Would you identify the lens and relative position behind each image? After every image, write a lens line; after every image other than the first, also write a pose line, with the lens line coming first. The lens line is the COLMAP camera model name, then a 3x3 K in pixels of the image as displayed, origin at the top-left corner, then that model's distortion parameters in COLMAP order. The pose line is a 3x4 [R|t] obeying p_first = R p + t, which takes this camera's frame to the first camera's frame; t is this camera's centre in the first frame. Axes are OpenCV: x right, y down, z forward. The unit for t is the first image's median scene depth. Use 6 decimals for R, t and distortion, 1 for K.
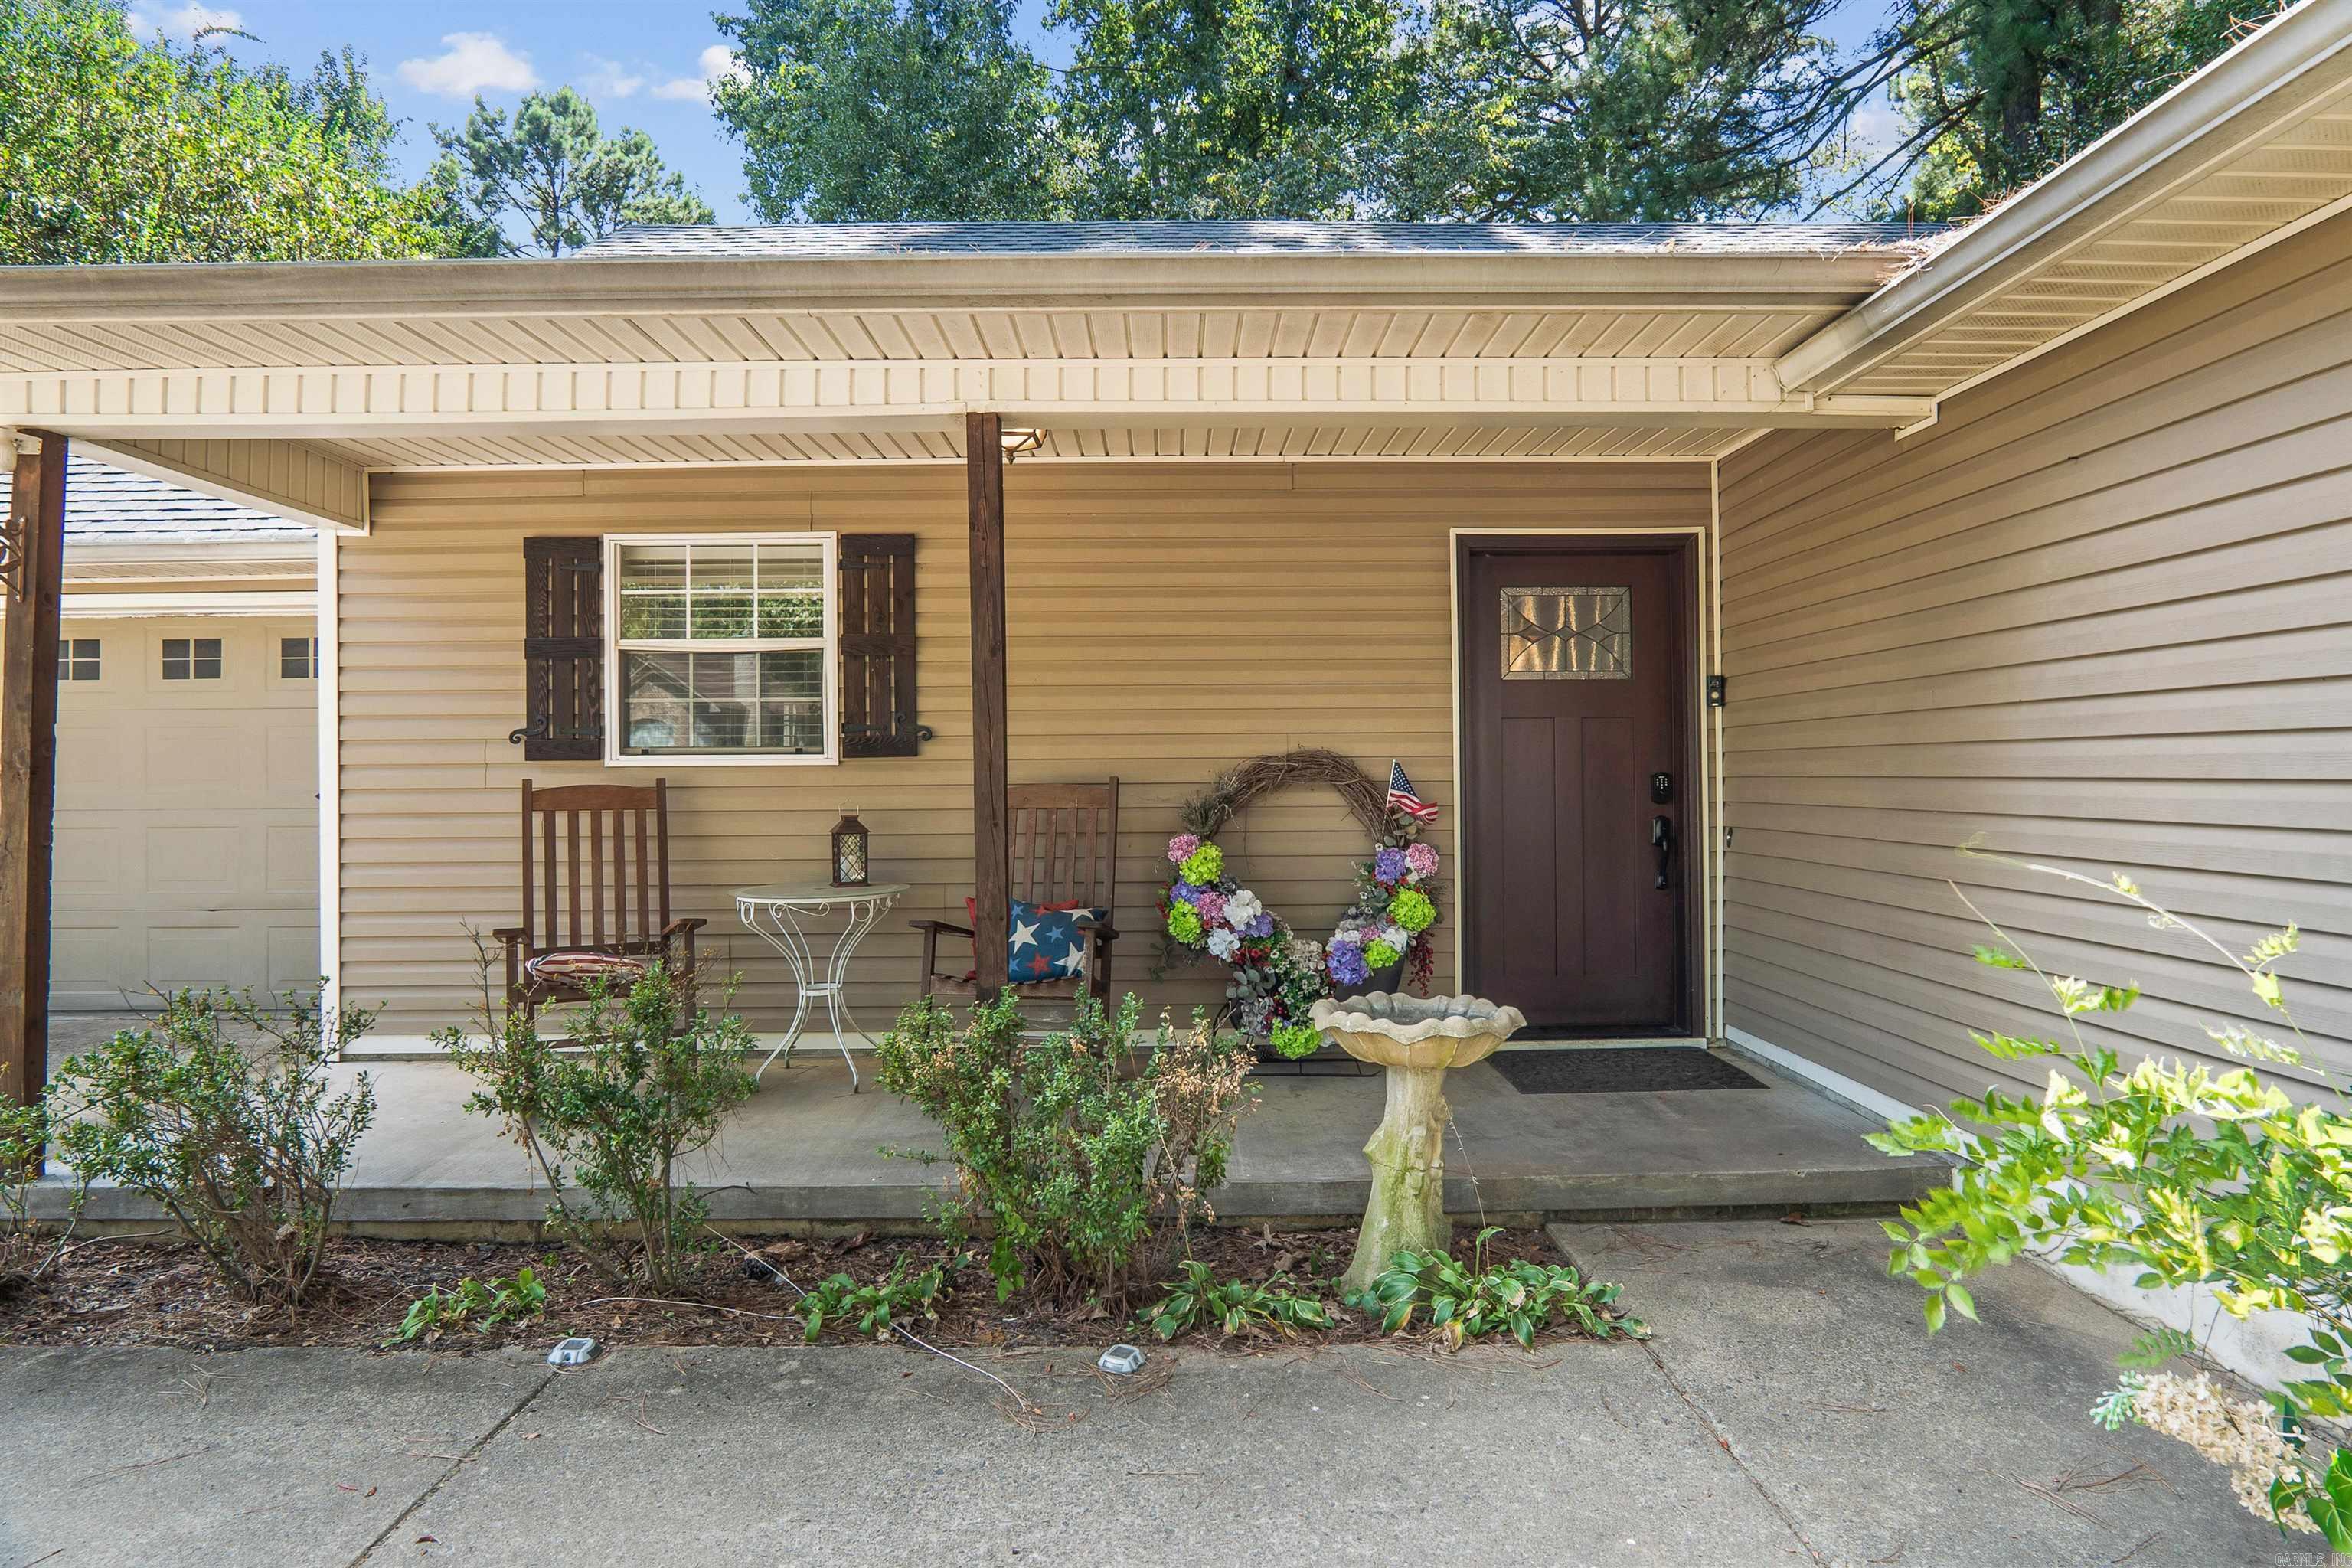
lens RADIAL K [[1250.2, 0, 1181.7], [0, 1250.2, 773.2], [0, 0, 1]] dist [-0.007325, -0.000739]
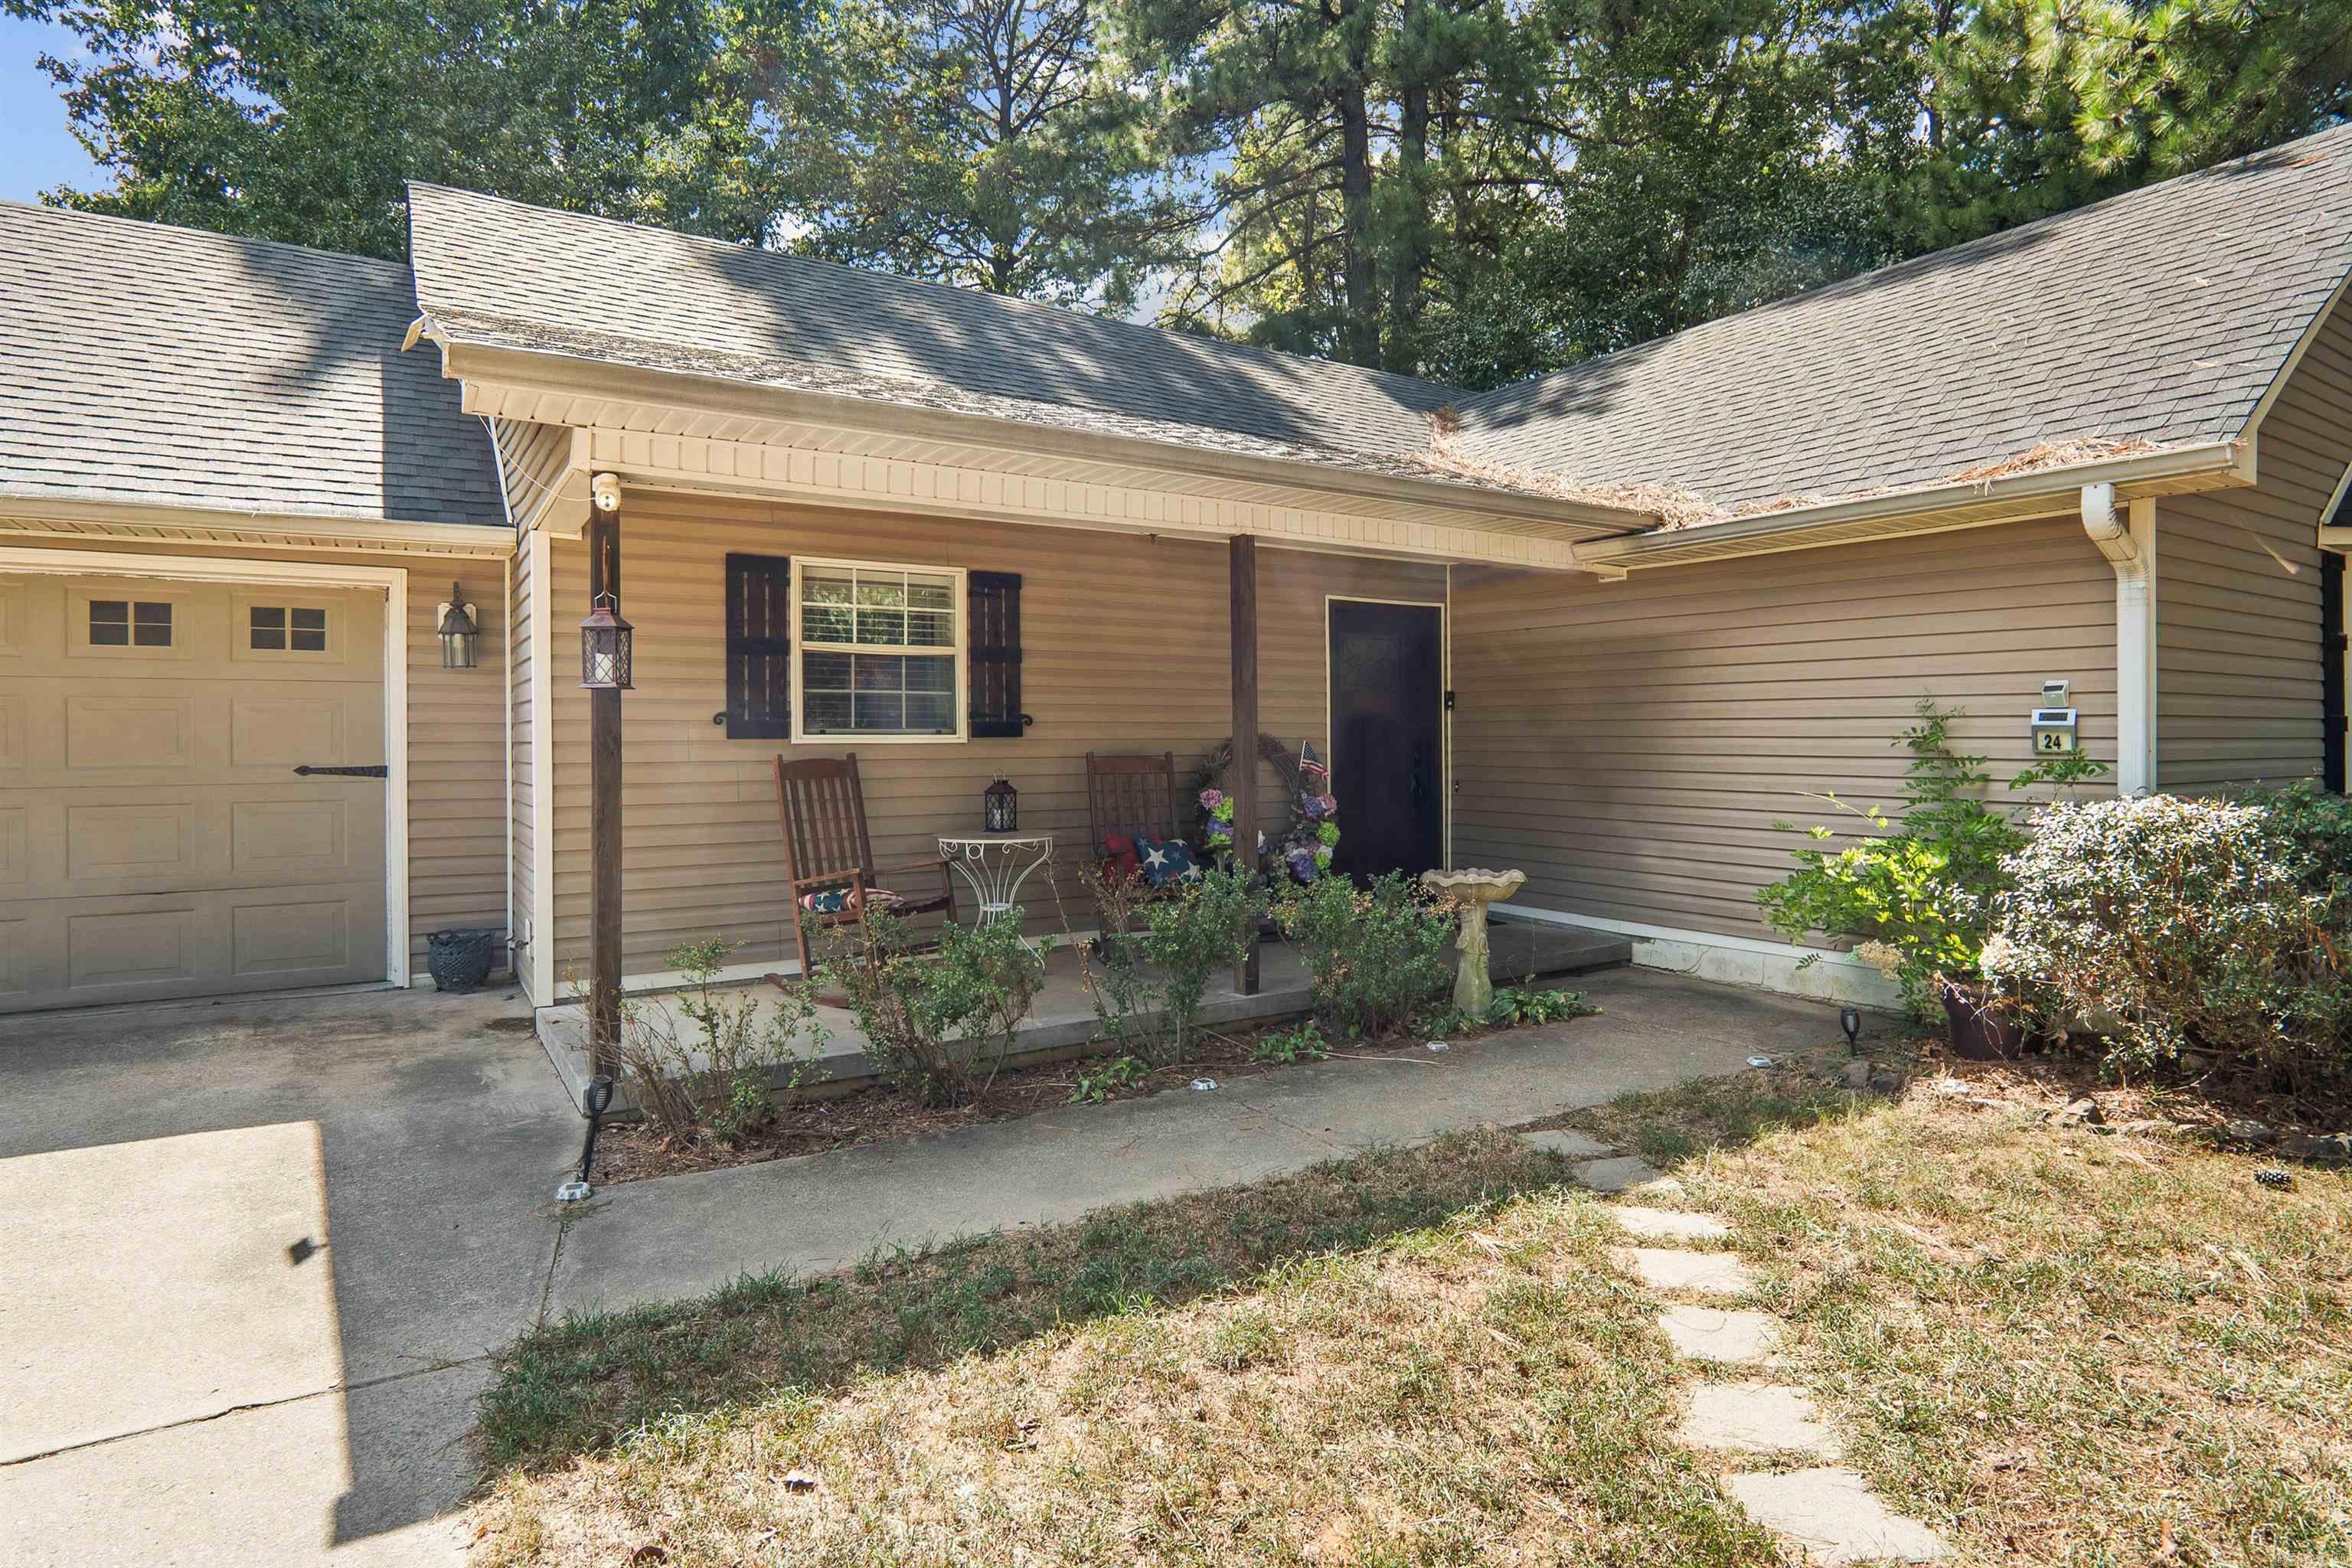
lens RADIAL K [[1251.5, 0, 1179.9], [0, 1251.5, 741.6], [0, 0, 1]] dist [-0.000619, -0.000293]
pose [[0.849247, 0.003144, 0.527987, -0.788178], [-0.004241, 0.999991, 0.000867, -0.010083], [-0.527979, -0.002976, 0.849252, -0.256703]]
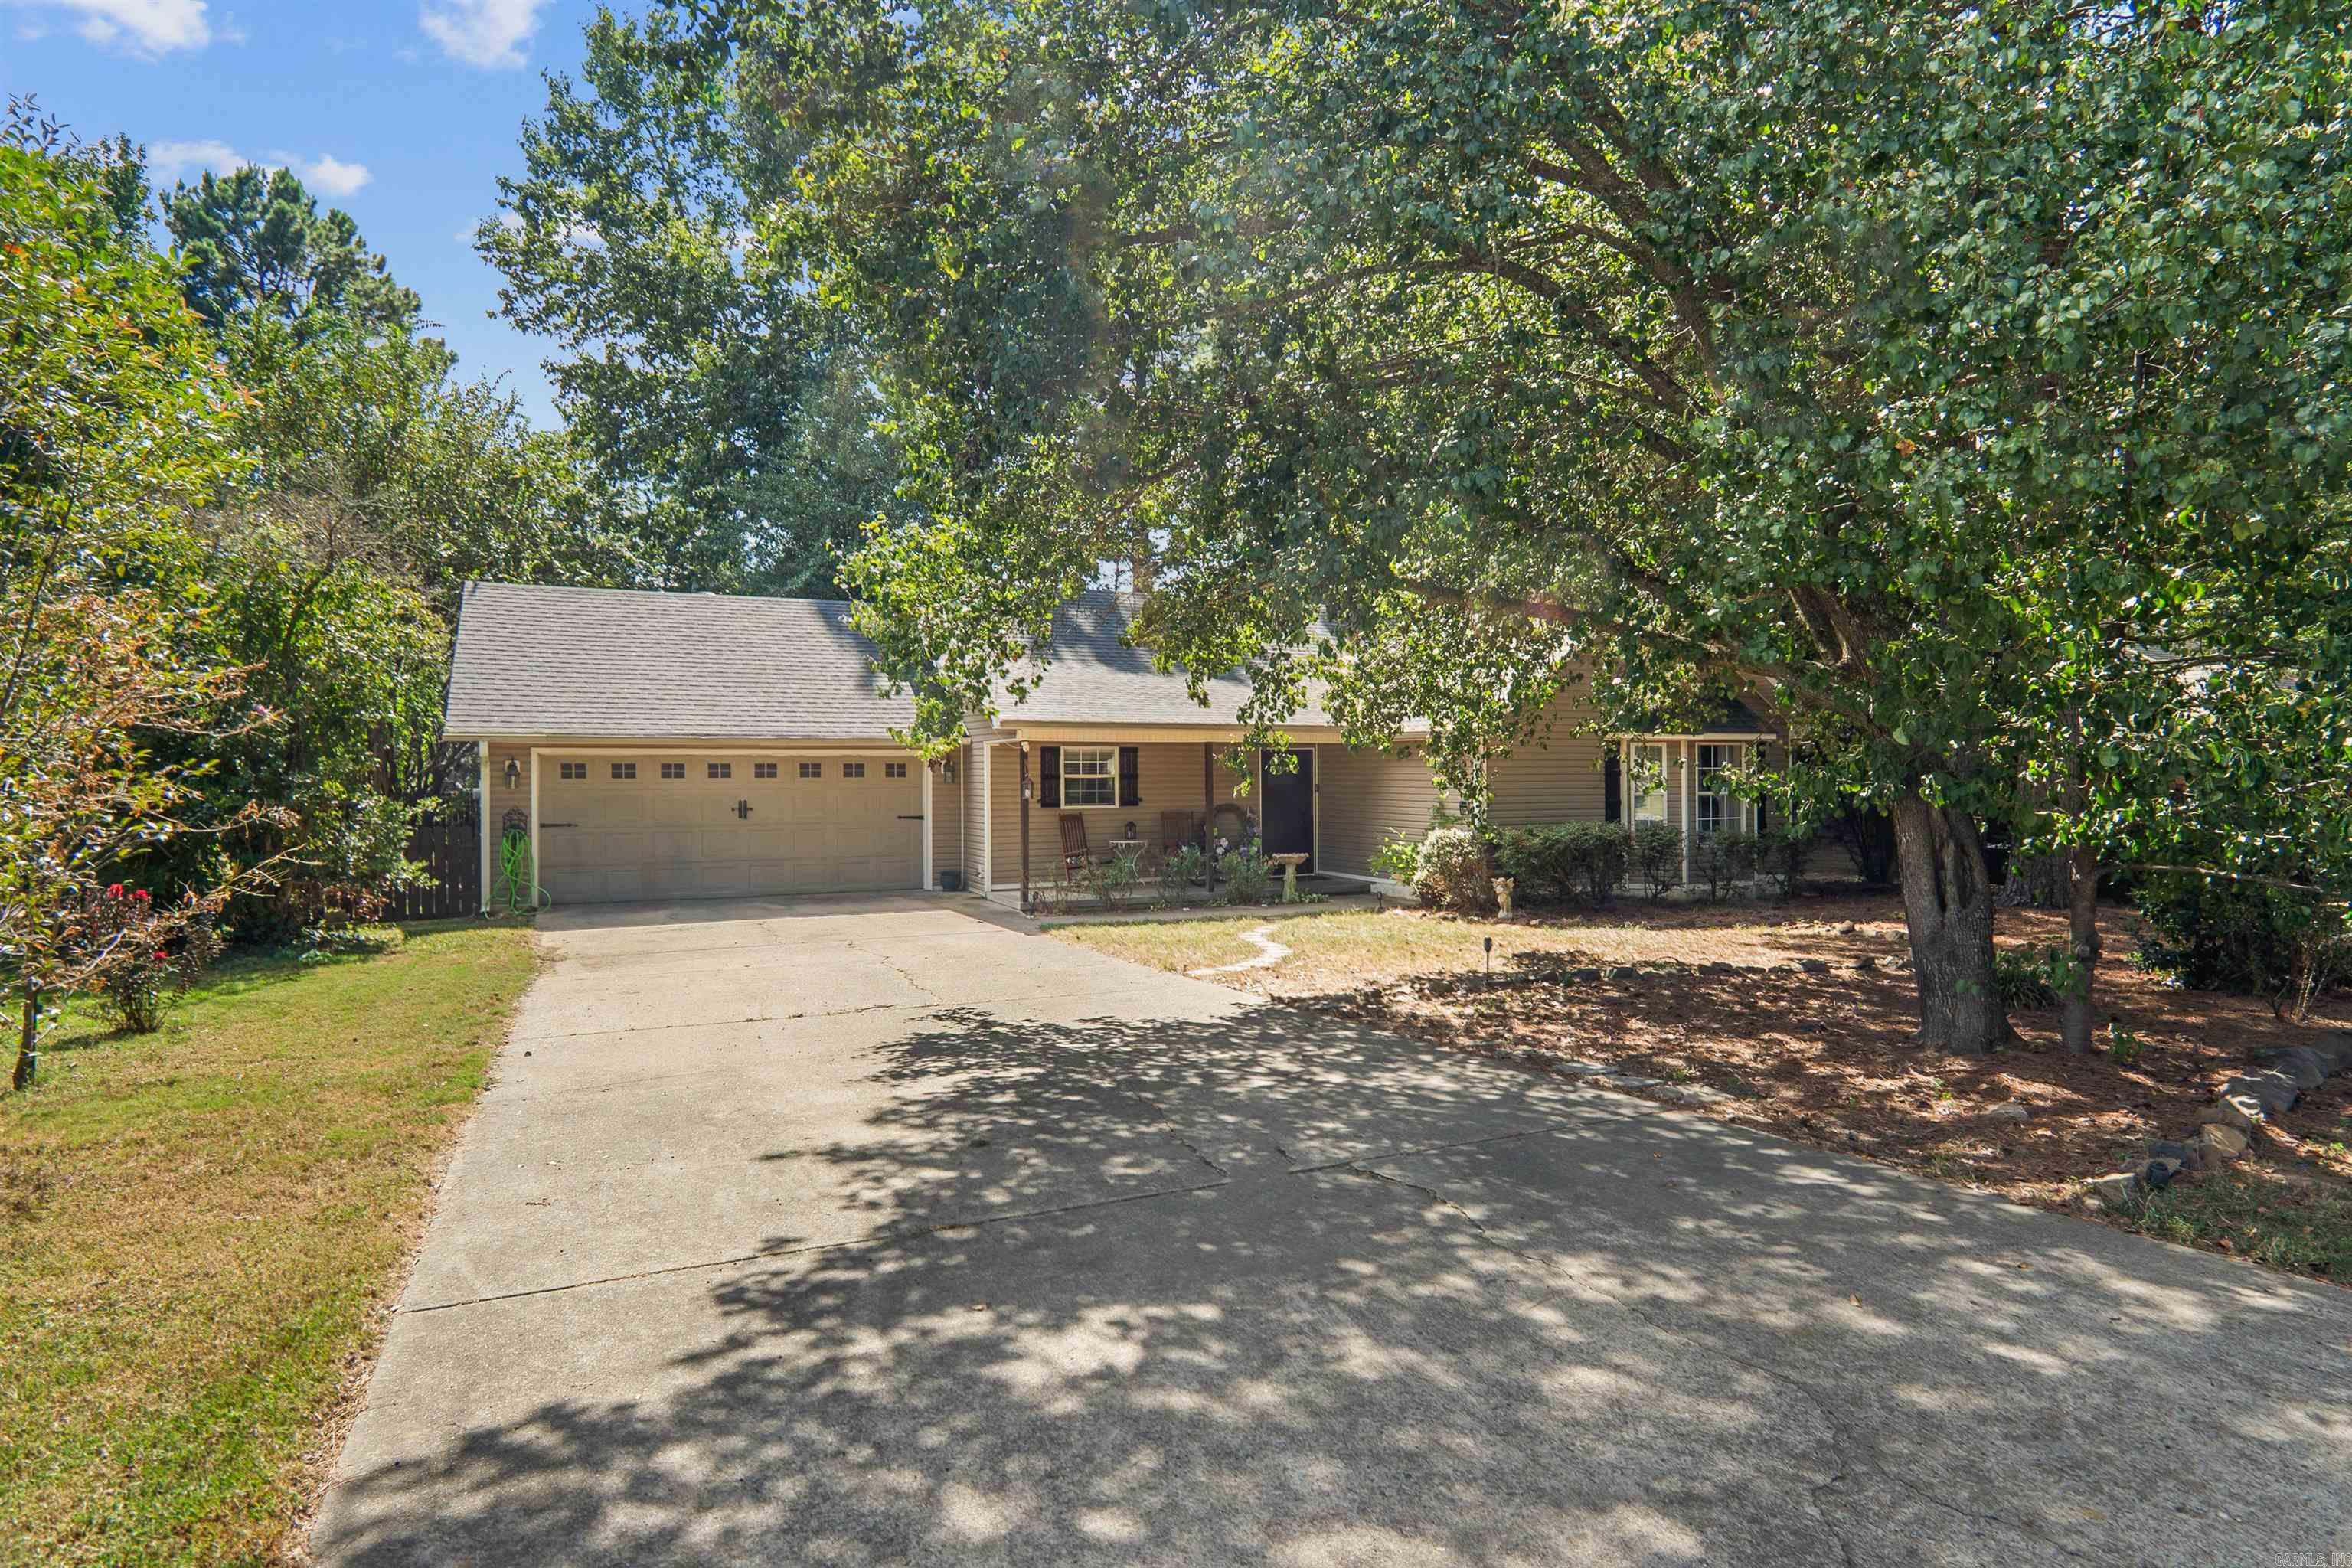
lens RADIAL K [[1250.2, 0, 1181.7], [0, 1250.2, 773.2], [0, 0, 1]] dist [-0.007325, -0.000739]
pose [[0.904771, 0.003286, 0.425885, -1.709314], [-0.003369, 0.999994, -0.000557, -0.110232], [-0.425885, -0.000931, 0.904777, -2.490177]]
